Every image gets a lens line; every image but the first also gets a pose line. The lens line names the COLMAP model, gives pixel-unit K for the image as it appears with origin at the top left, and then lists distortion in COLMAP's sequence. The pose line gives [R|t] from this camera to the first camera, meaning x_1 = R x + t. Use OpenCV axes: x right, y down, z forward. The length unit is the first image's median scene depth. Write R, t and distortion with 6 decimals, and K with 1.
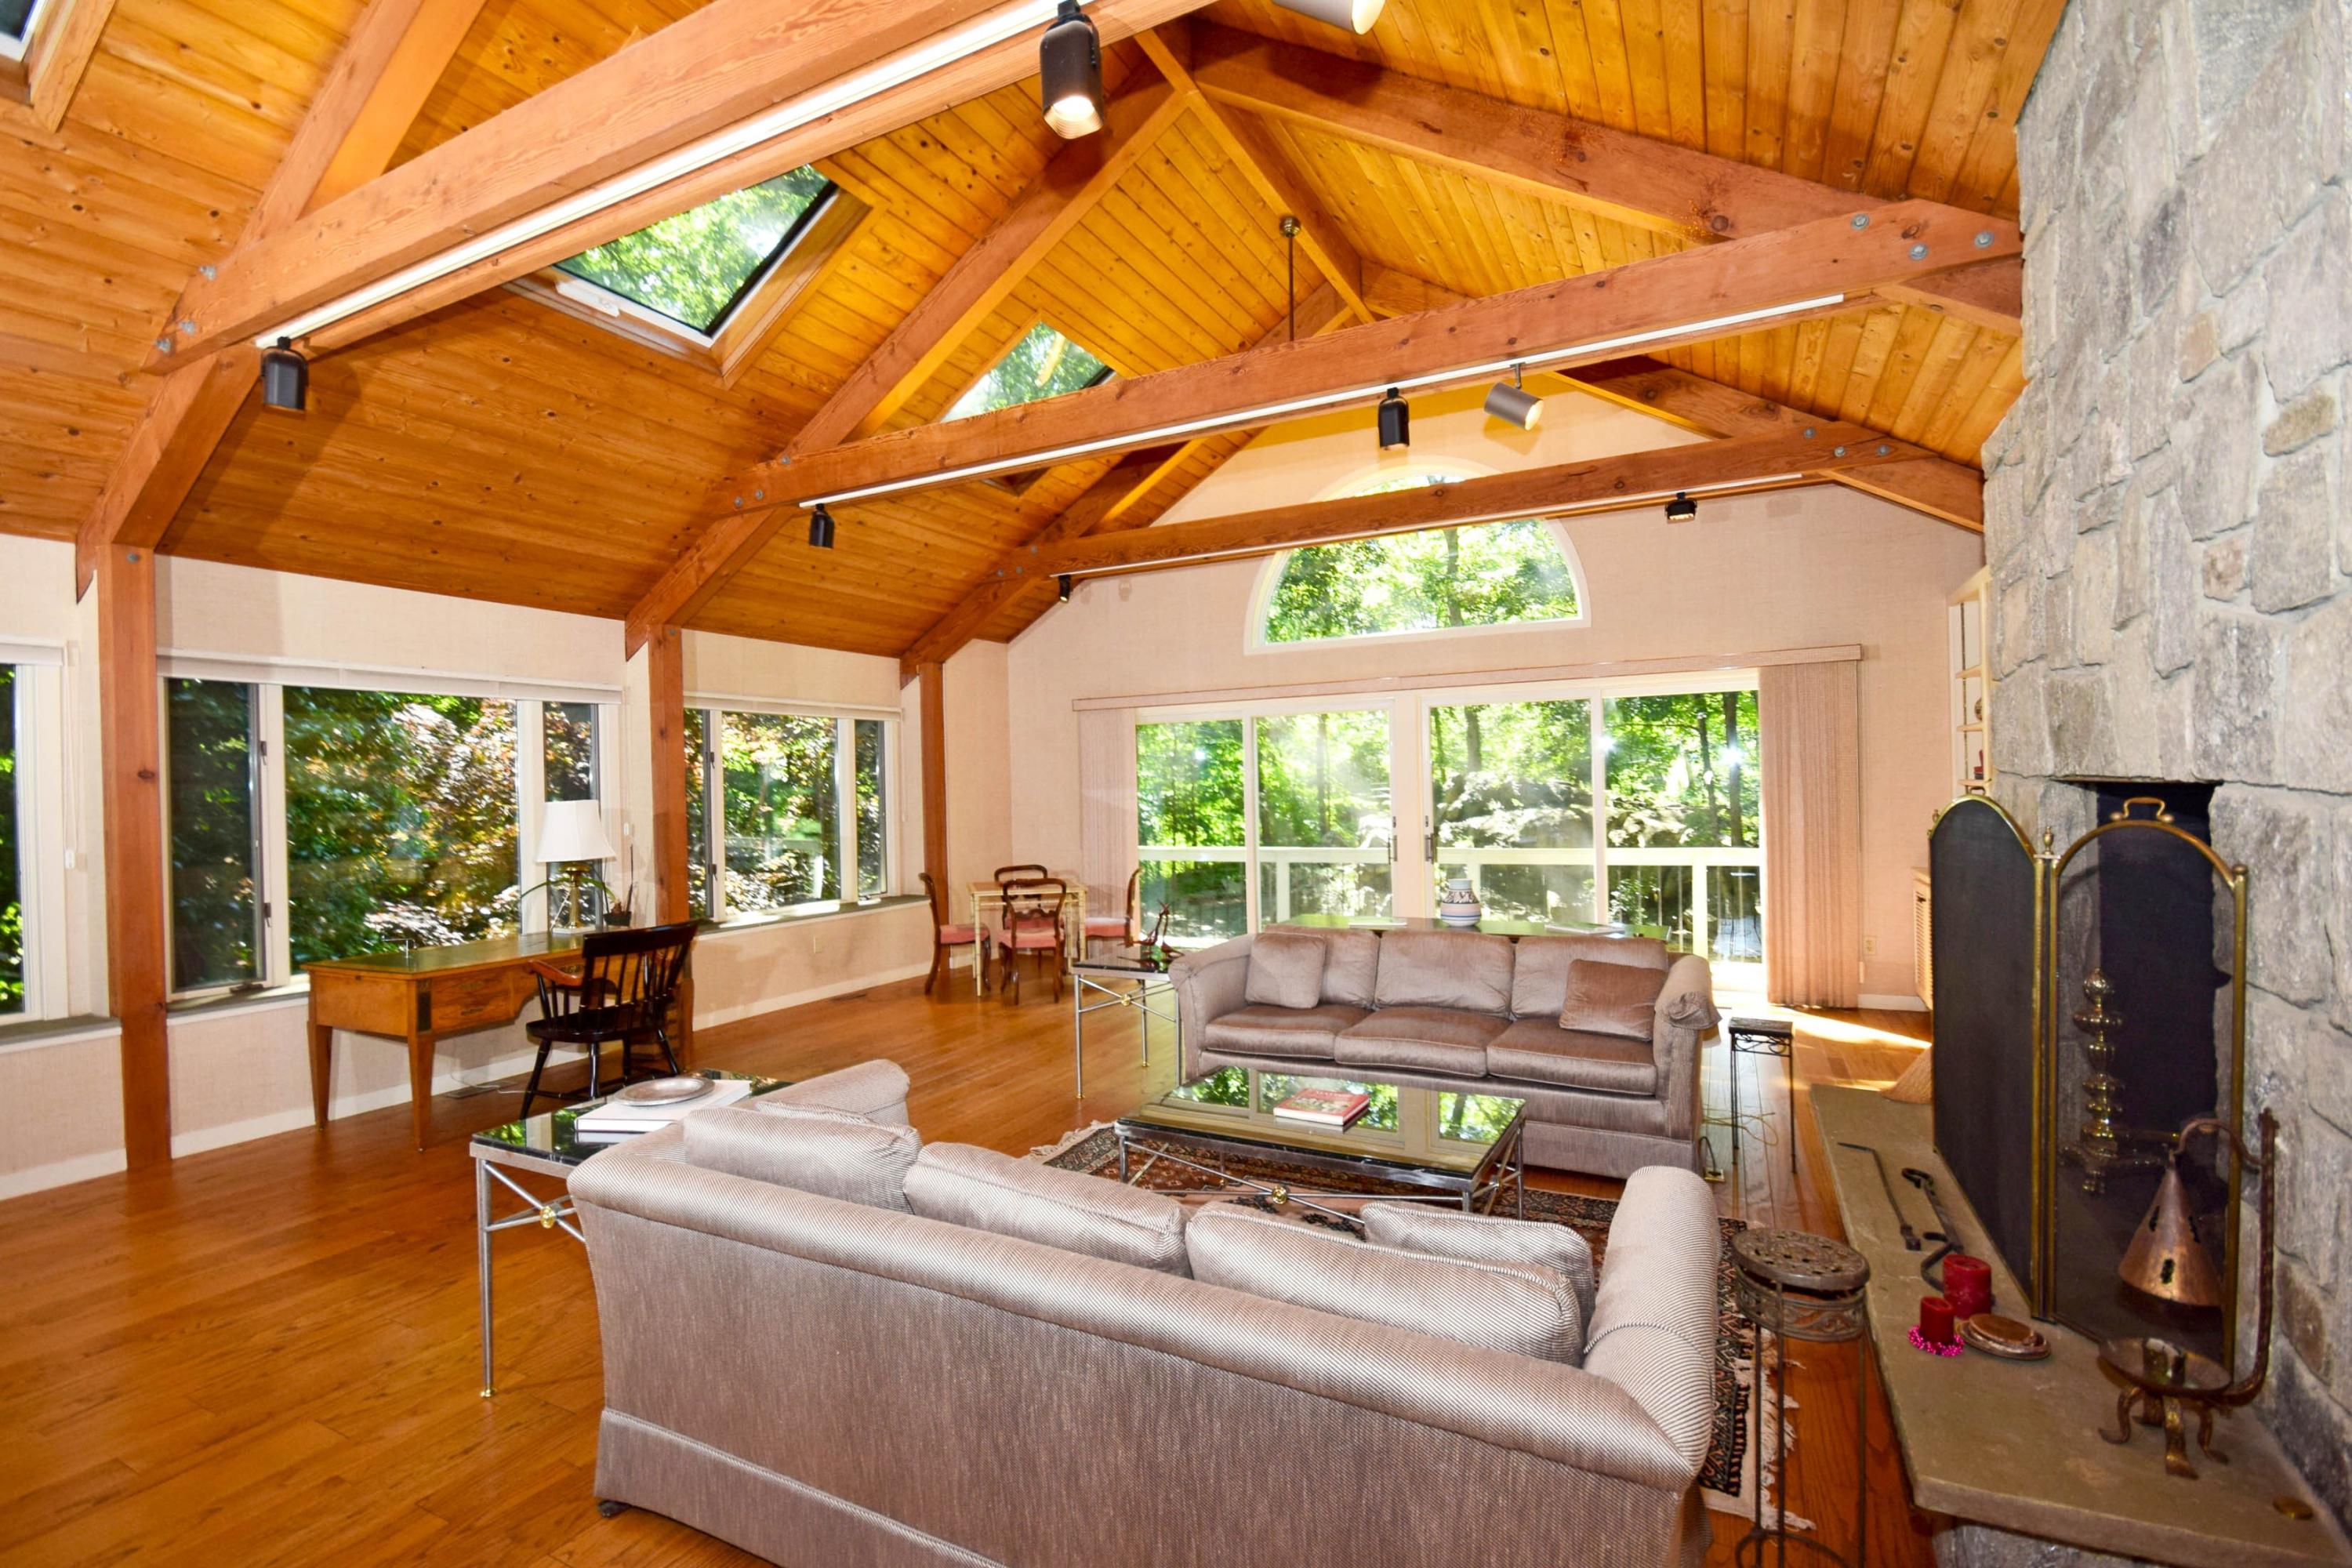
lens RADIAL K [[1078.5, 0, 1176.0], [0, 1078.5, 784.0], [0, 0, 1]] dist [0.033453, -0.023184]
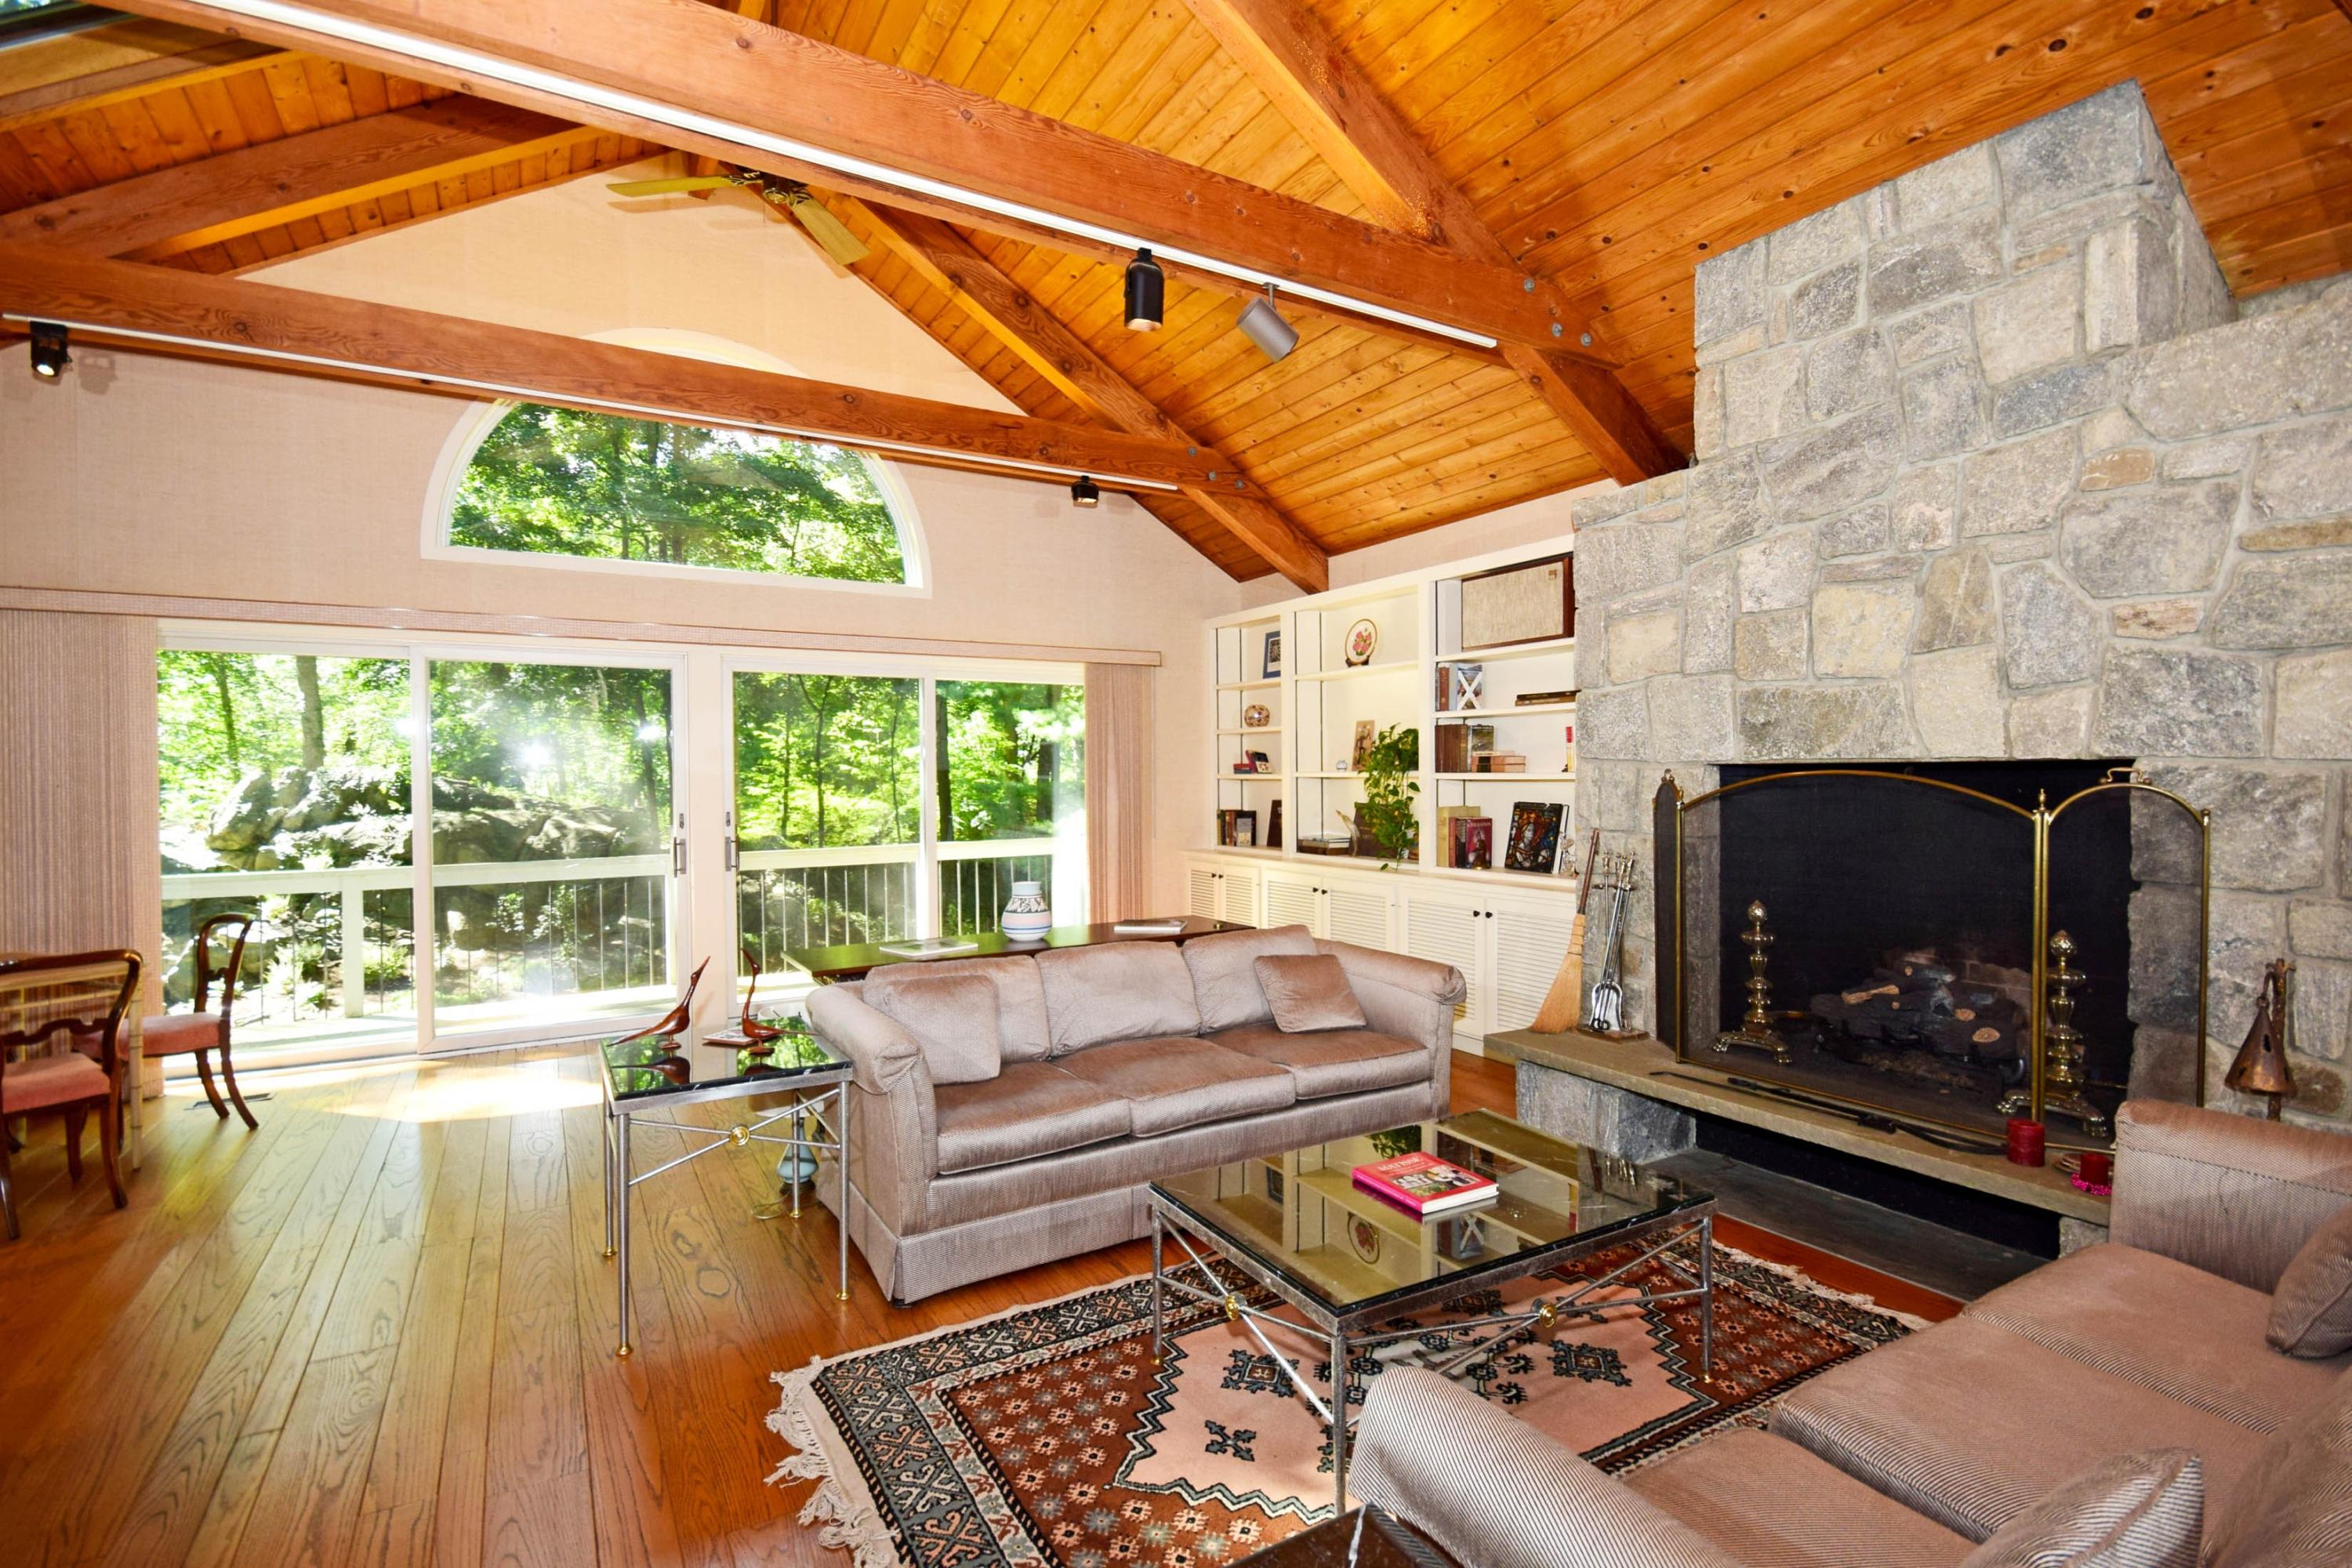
lens RADIAL K [[1078.5, 0, 1176.0], [0, 1078.5, 784.0], [0, 0, 1]] dist [0.033453, -0.023184]
pose [[0.530260, 0.011225, 0.847761, -0.294459], [-0.007934, 0.999934, -0.008277, 0.016065], [-0.847798, -0.002337, 0.530314, 0.377415]]
